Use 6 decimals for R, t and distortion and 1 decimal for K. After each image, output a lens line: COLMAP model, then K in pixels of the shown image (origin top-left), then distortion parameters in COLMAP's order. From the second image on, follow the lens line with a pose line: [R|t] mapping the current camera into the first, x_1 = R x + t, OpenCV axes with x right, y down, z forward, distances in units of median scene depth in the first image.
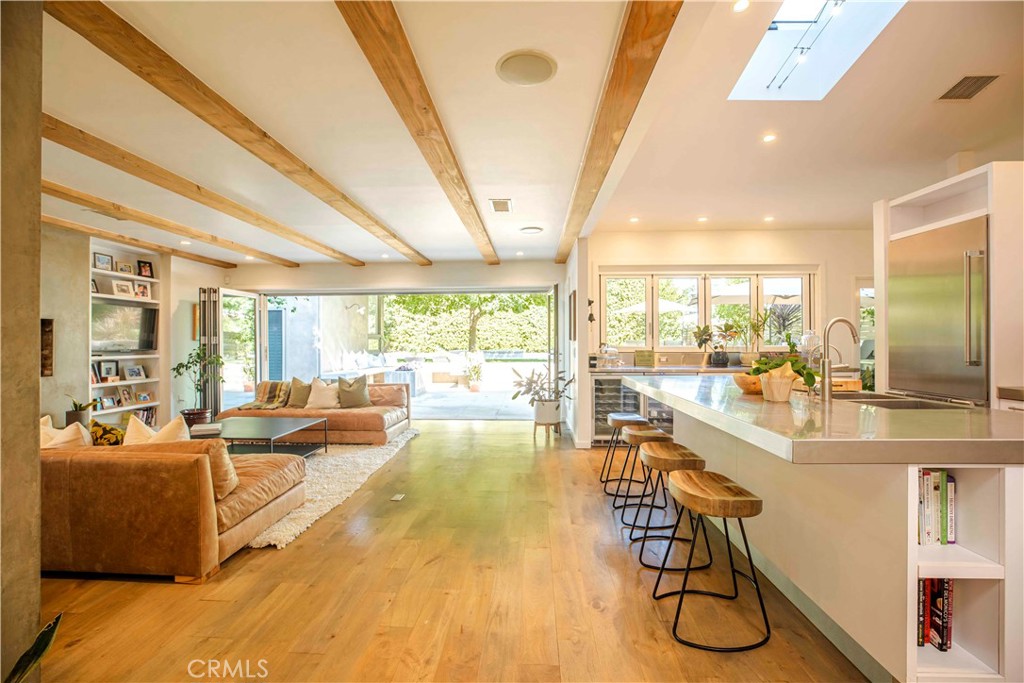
lens RADIAL K [[468.6, 0, 512.0], [0, 468.6, 341.5], [0, 0, 1]] dist [-0.039910, 0.012577]
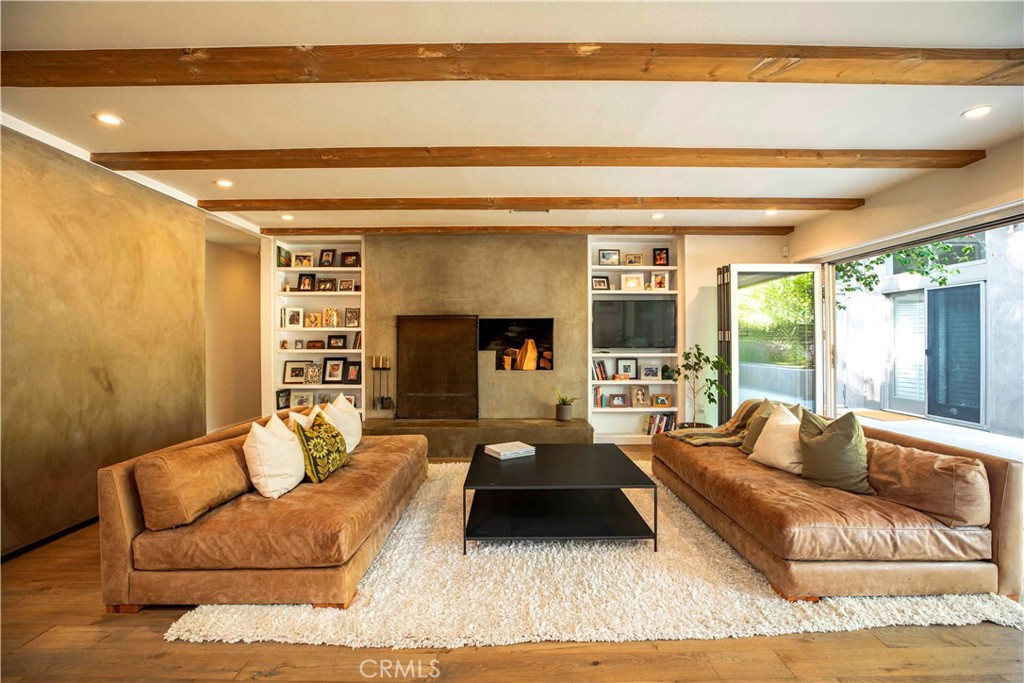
lens RADIAL K [[468.6, 0, 512.0], [0, 468.6, 341.5], [0, 0, 1]] dist [-0.039910, 0.012577]
pose [[0.048107, 0.004922, -0.998830, 0.093483], [0.003896, 0.999979, 0.005115, 0.000607], [0.998835, -0.004137, 0.048087, 0.689862]]
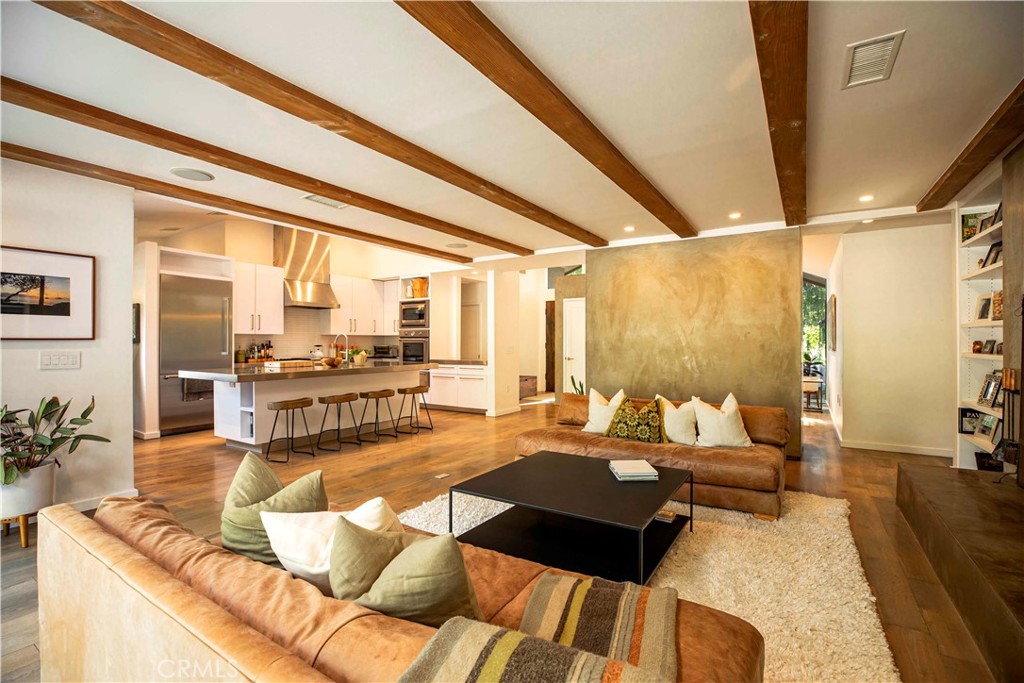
lens RADIAL K [[468.6, 0, 512.0], [0, 468.6, 341.5], [0, 0, 1]] dist [-0.039910, 0.012577]
pose [[-0.869224, 0.004968, 0.494393, -0.598495], [0.002313, 0.999979, -0.005981, 0.004839], [-0.494413, -0.004055, -0.869218, 1.193660]]
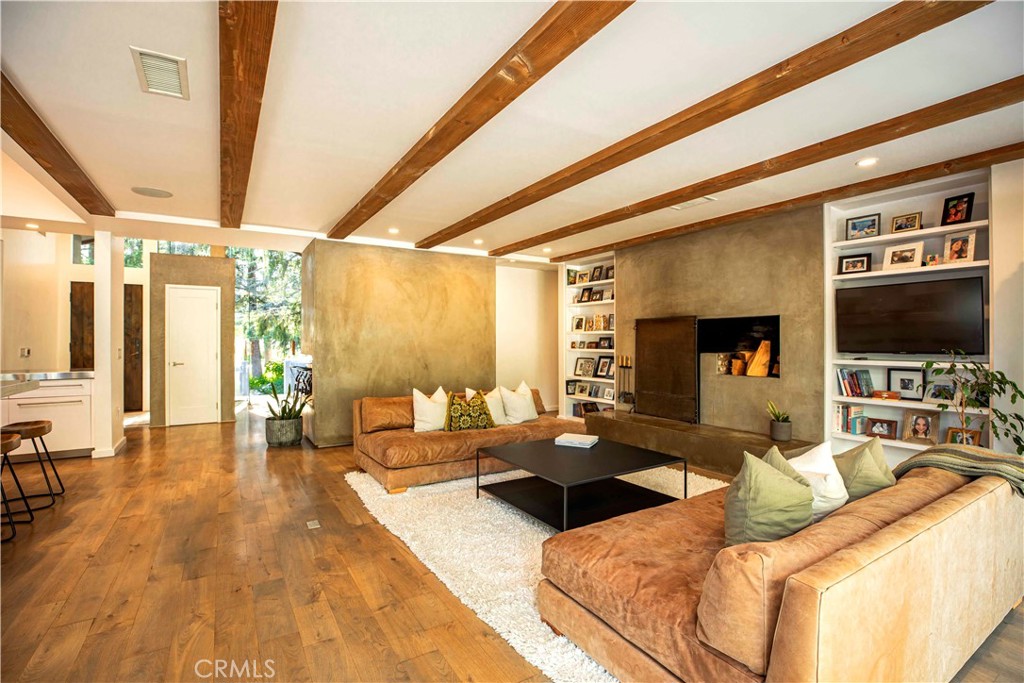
lens RADIAL K [[468.6, 0, 512.0], [0, 468.6, 341.5], [0, 0, 1]] dist [-0.039910, 0.012577]
pose [[-0.820766, 0.003617, -0.571253, -0.037727], [0.004277, 0.999991, 0.000186, 0.000437], [0.571248, -0.002290, -0.820774, 1.182945]]
